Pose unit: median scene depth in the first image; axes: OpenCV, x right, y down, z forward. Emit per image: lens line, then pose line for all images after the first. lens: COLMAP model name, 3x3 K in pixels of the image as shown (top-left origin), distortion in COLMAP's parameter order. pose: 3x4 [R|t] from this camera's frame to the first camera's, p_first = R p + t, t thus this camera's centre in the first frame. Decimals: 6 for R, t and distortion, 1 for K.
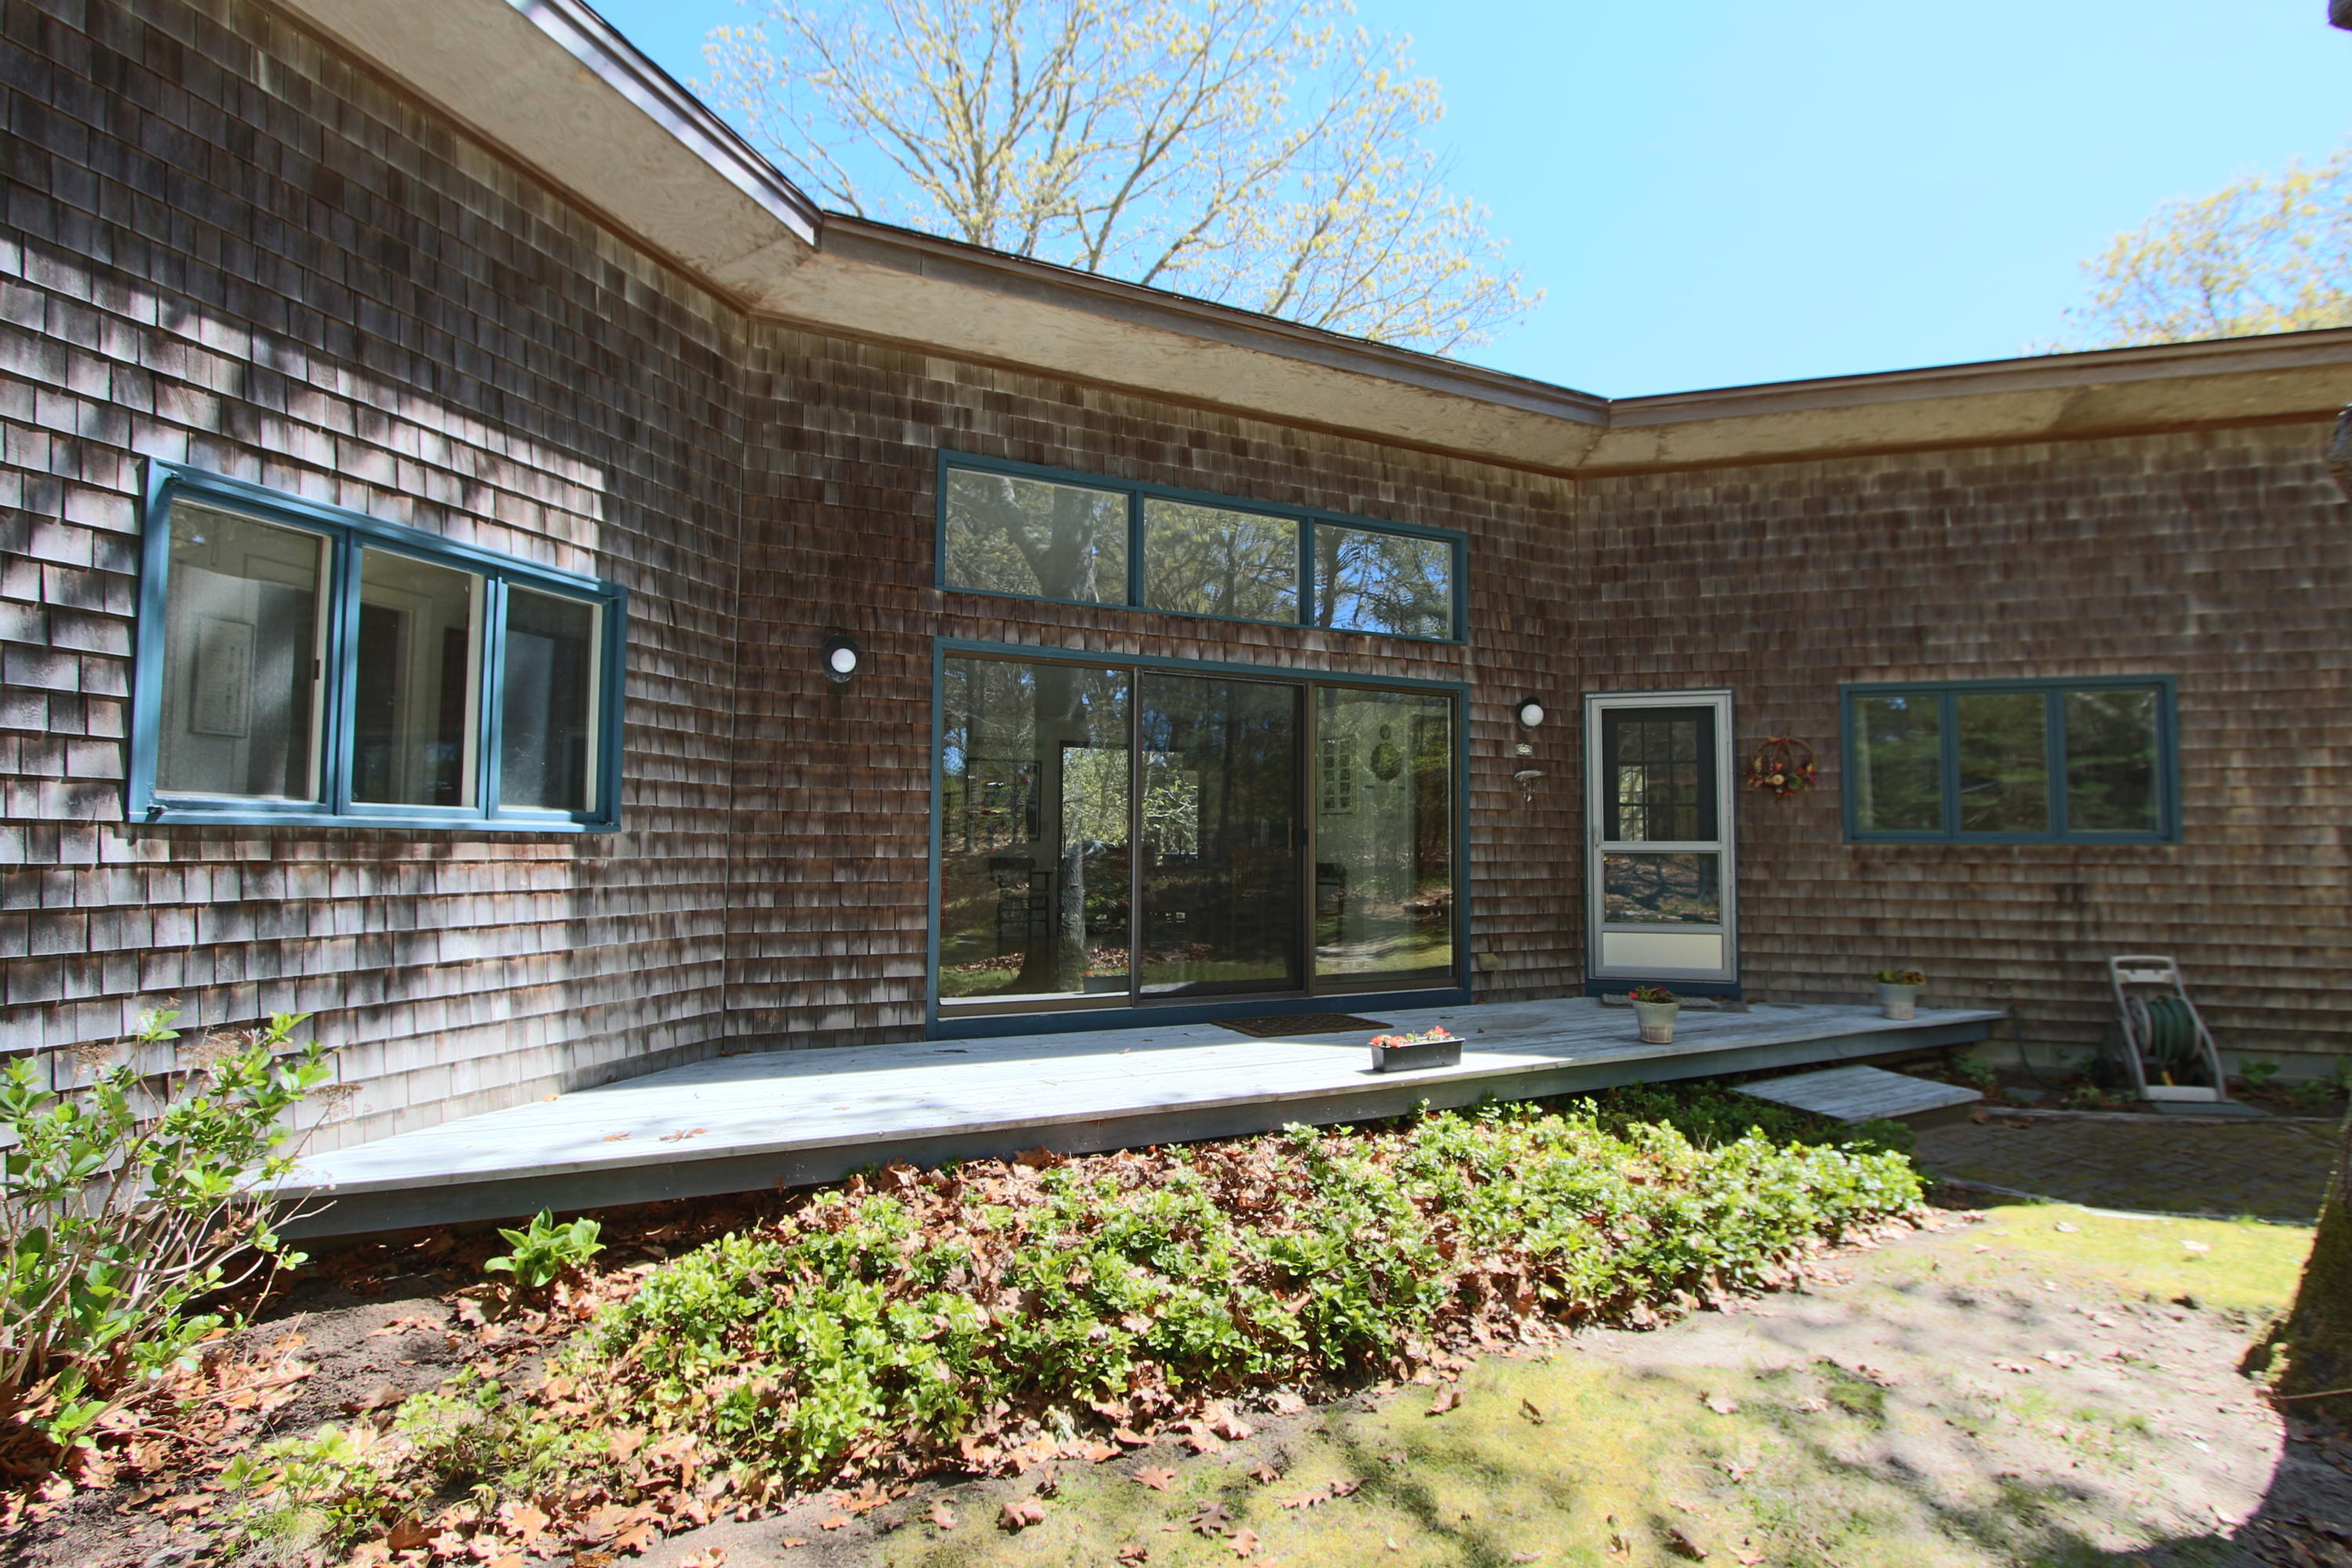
lens RADIAL K [[1211.3, 0, 1183.4], [0, 1211.3, 762.4], [0, 0, 1]] dist [-0.023838, 0.008656]
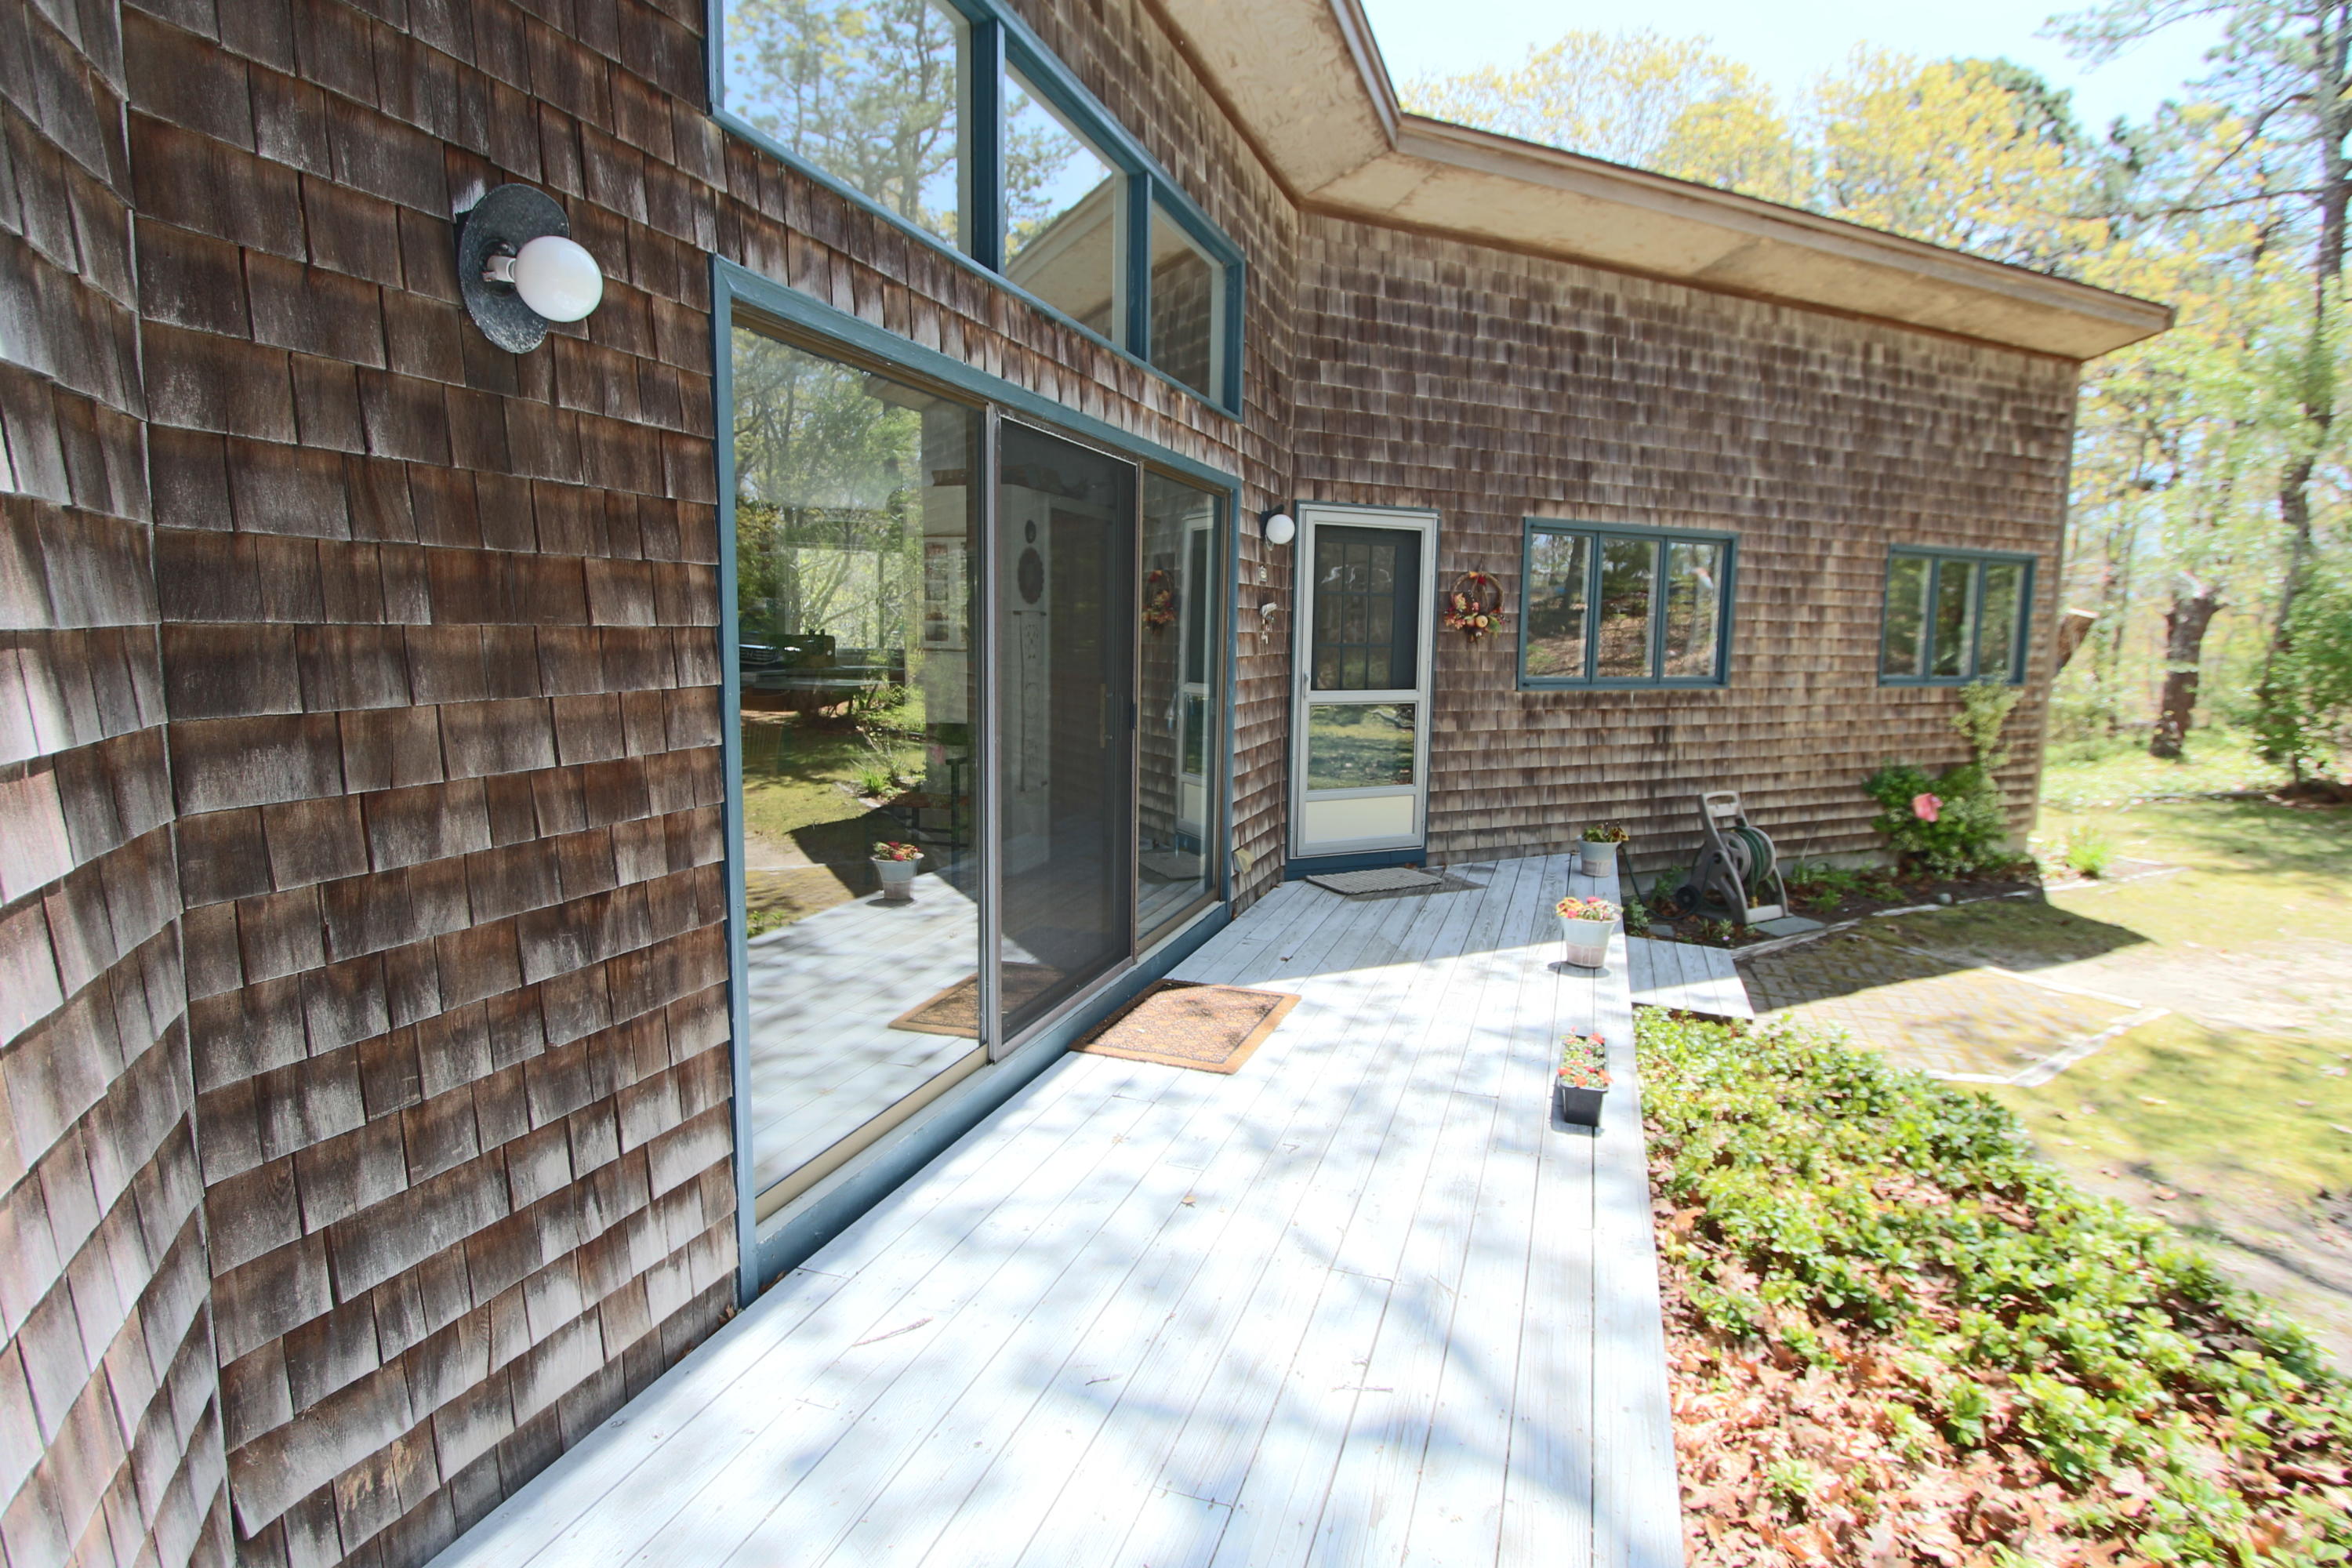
lens RADIAL K [[1211.3, 0, 1183.4], [0, 1211.3, 762.4], [0, 0, 1]] dist [-0.023838, 0.008656]
pose [[0.721472, -0.072291, 0.688660, -0.303051], [-0.061312, 0.983960, 0.167522, -0.020320], [-0.689724, -0.163086, 0.705467, 0.525756]]
